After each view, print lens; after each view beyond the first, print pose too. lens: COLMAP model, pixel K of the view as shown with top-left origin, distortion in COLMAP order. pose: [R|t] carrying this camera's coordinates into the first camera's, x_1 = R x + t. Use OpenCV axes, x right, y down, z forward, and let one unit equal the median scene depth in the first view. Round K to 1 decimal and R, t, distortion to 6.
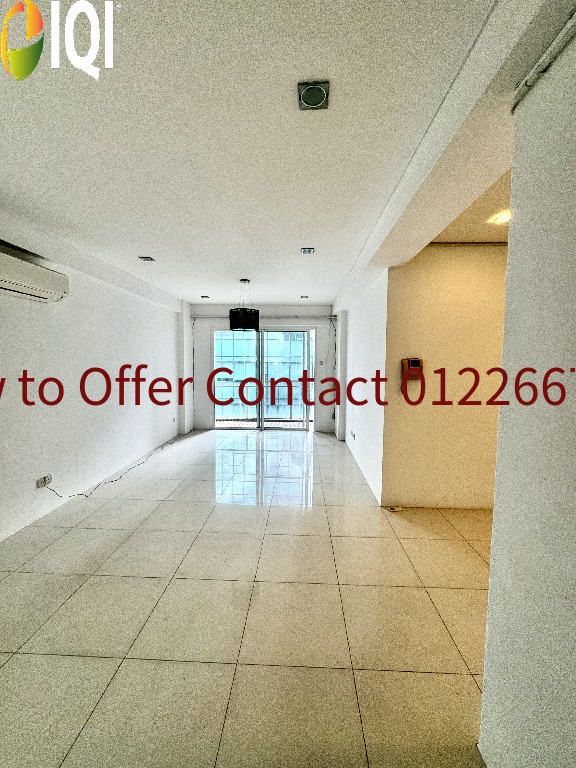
lens RADIAL K [[307.6, 0, 288.0], [0, 307.6, 384.0], [0, 0, 1]] dist [-0.000682, 0.000104]
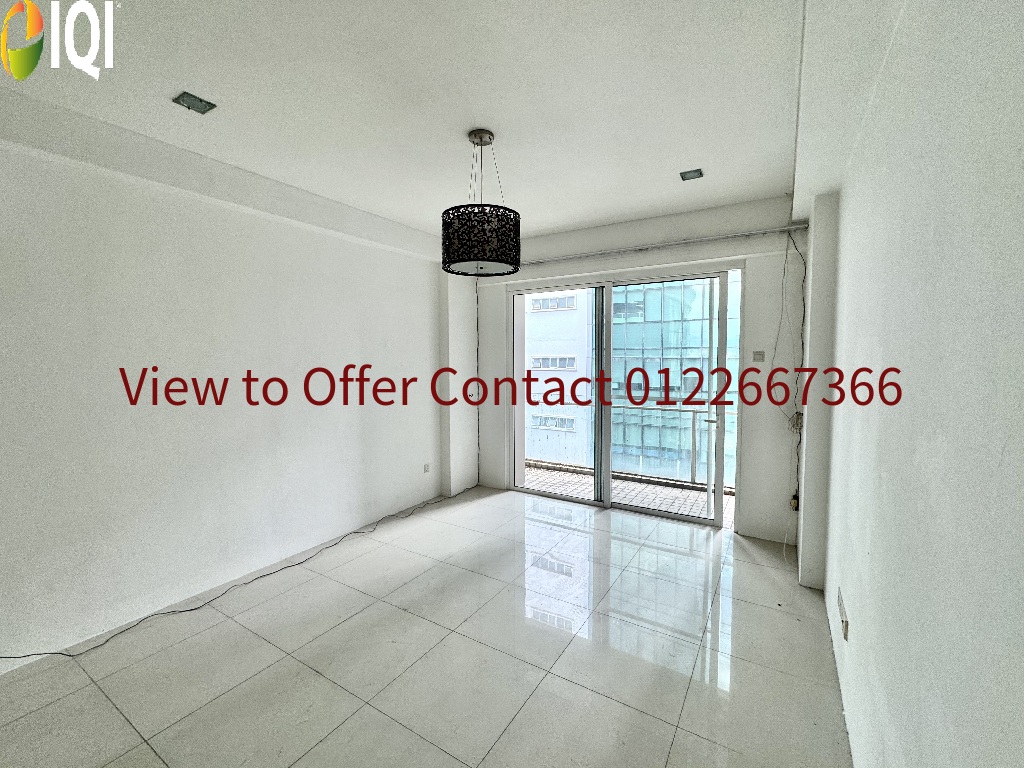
lens RADIAL K [[438.0, 0, 512.0], [0, 438.0, 384.0], [0, 0, 1]] dist [-0.001149, -0.000159]
pose [[0.868222, 0.016234, -0.495910, 0.115337], [-0.022006, 0.999741, -0.005801, -0.023427], [0.495687, 0.015949, 0.868355, 0.394442]]
